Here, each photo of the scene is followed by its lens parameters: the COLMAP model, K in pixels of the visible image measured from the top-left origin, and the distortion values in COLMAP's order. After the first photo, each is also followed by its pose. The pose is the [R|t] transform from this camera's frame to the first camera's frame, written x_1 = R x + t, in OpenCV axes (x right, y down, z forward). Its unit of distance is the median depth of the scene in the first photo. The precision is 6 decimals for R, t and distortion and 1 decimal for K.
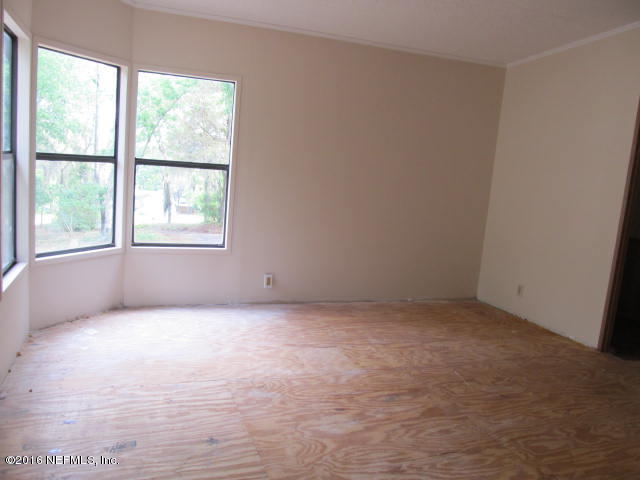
lens RADIAL K [[528.0, 0, 320.3], [0, 528.0, 242.5], [0, 0, 1]] dist [-0.062250, 0.022124]
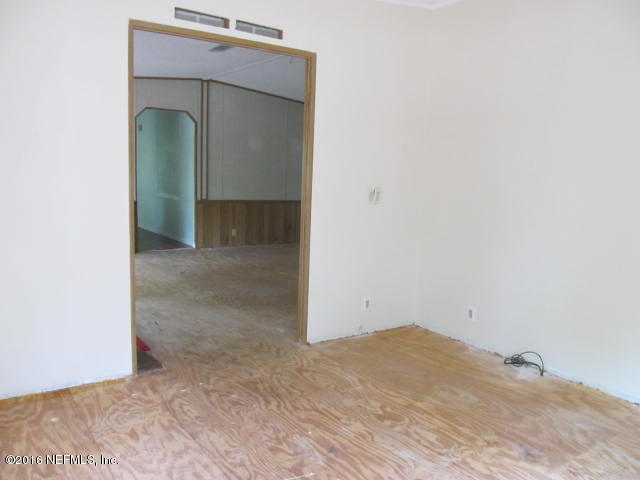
lens RADIAL K [[528.0, 0, 320.3], [0, 528.0, 242.5], [0, 0, 1]] dist [-0.062250, 0.022124]
pose [[-0.261382, -0.211677, 0.941739, -0.342788], [0.081504, 0.967333, 0.240051, -0.215862], [-0.961788, 0.139501, -0.235591, 1.192622]]
